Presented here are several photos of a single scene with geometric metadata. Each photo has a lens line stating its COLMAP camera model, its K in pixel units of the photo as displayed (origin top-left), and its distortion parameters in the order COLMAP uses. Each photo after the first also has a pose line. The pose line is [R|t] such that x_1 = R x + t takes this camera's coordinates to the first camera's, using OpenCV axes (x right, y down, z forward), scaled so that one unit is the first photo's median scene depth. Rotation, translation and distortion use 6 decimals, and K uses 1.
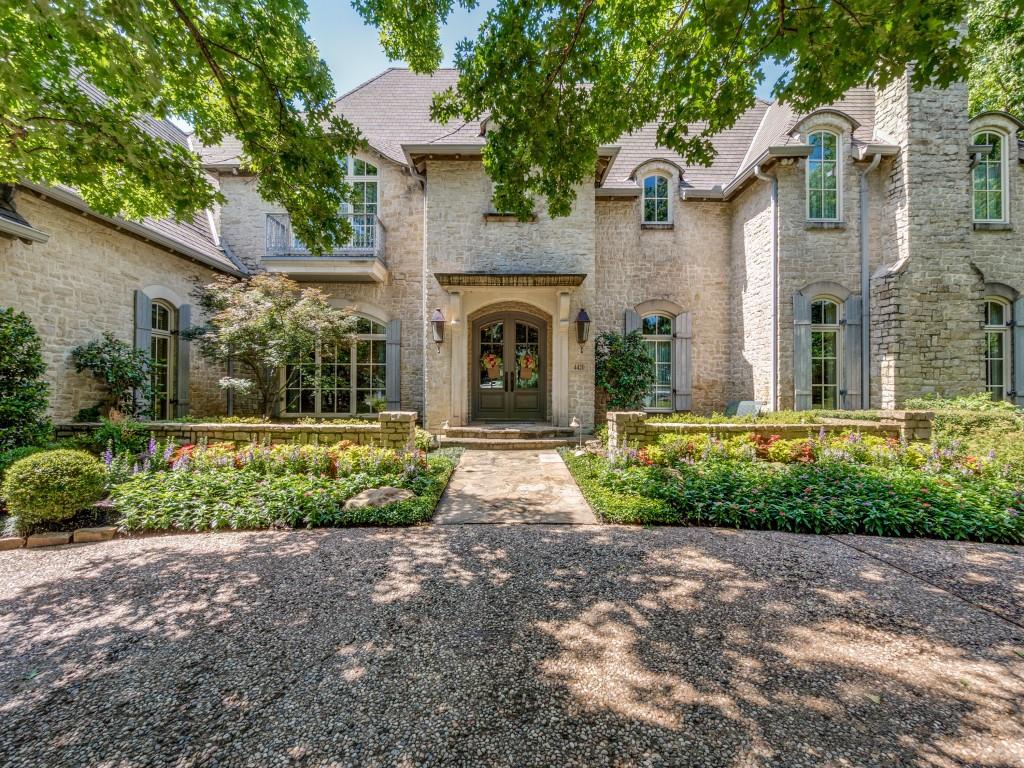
lens RADIAL K [[443.8, 0, 501.0], [0, 443.8, 382.9], [0, 0, 1]] dist [-0.003727, 0.000195]
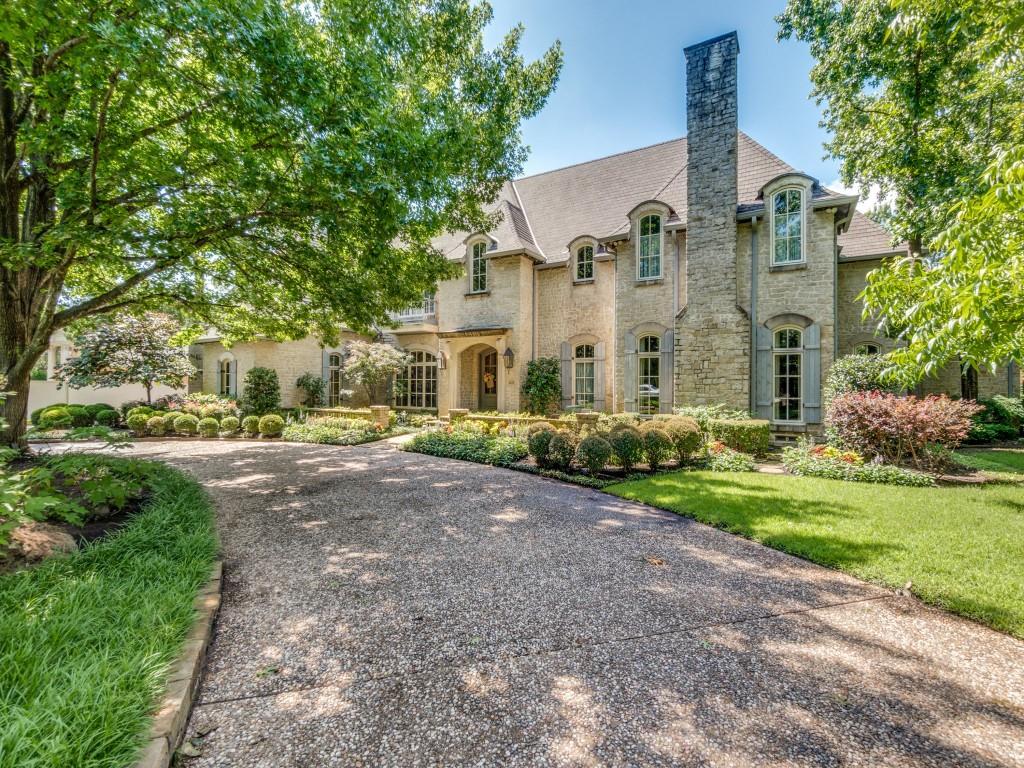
lens RADIAL K [[477.7, 0, 513.0], [0, 477.7, 381.7], [0, 0, 1]] dist [-0.002180, 0.000865]
pose [[0.851182, -0.001287, -0.524869, 1.192287], [0.004933, 0.999972, 0.005547, -0.051519], [0.524847, -0.007311, 0.851165, -0.537773]]
